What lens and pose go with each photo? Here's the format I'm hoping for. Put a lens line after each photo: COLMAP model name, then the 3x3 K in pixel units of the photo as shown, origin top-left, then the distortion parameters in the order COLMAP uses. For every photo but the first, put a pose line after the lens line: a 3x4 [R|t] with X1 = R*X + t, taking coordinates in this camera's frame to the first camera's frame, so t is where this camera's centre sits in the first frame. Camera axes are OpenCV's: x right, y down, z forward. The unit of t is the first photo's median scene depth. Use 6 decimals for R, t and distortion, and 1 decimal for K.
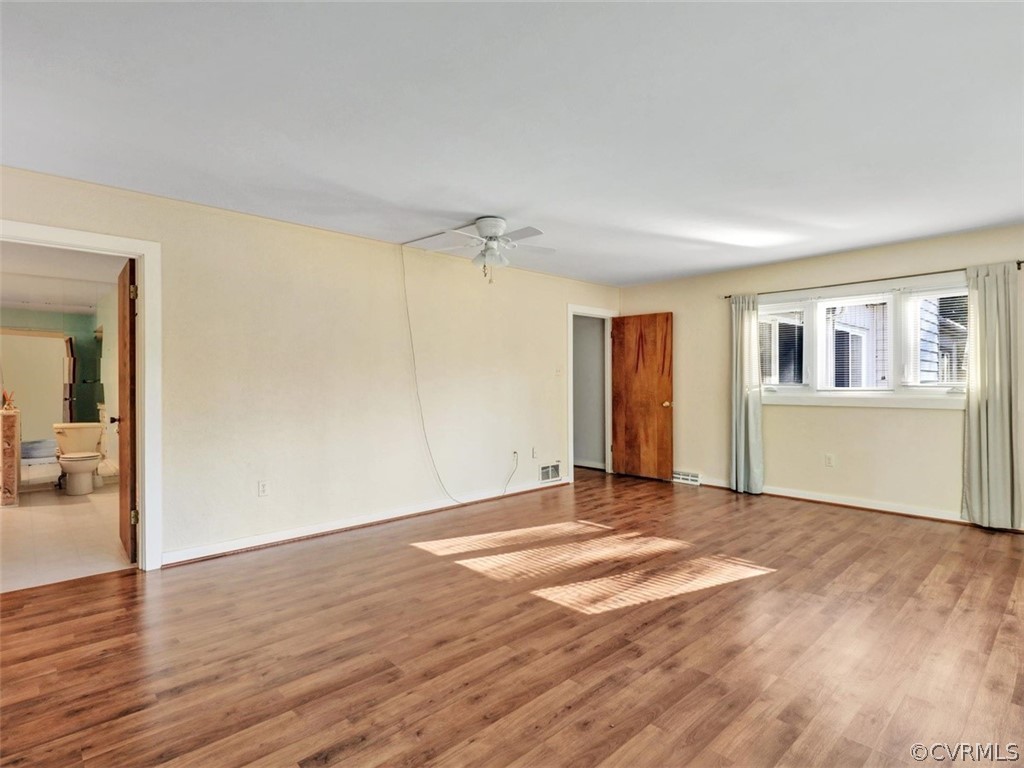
lens RADIAL K [[533.1, 0, 525.9], [0, 533.1, 383.1], [0, 0, 1]] dist [-0.016421, -0.000050]
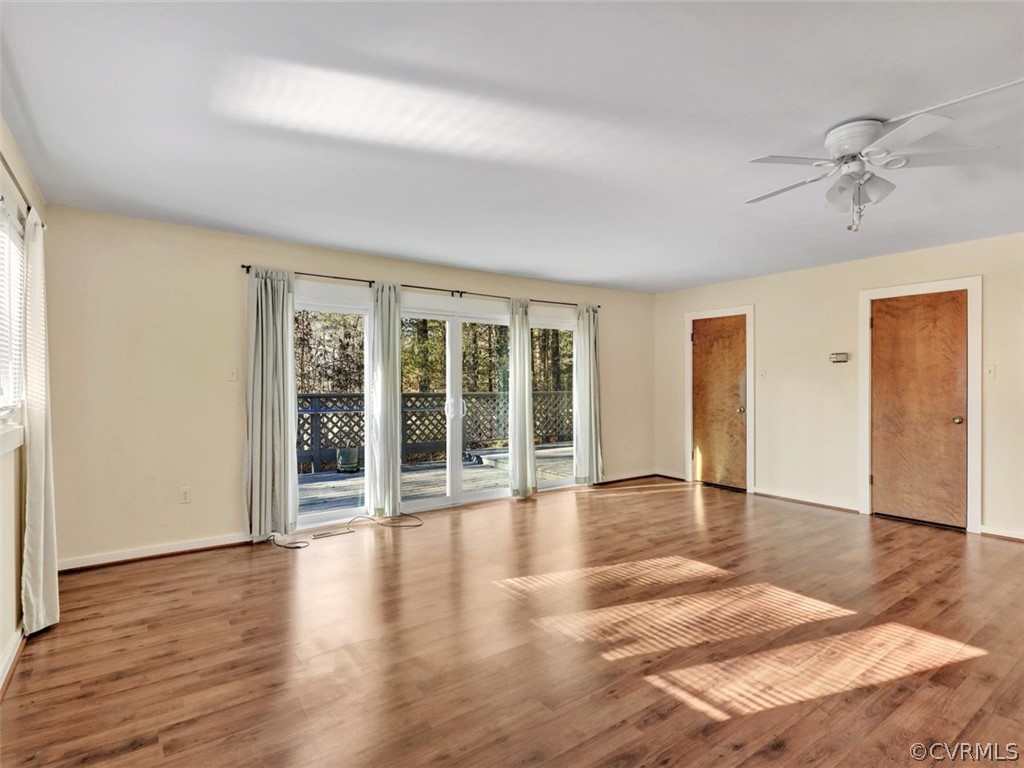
lens RADIAL K [[533.1, 0, 525.9], [0, 533.1, 383.1], [0, 0, 1]] dist [-0.016421, -0.000050]
pose [[-0.992321, 0.008554, 0.123394, 0.319019], [0.008302, 0.999962, -0.002563, -0.013308], [-0.123411, -0.001519, -0.992354, 2.248066]]
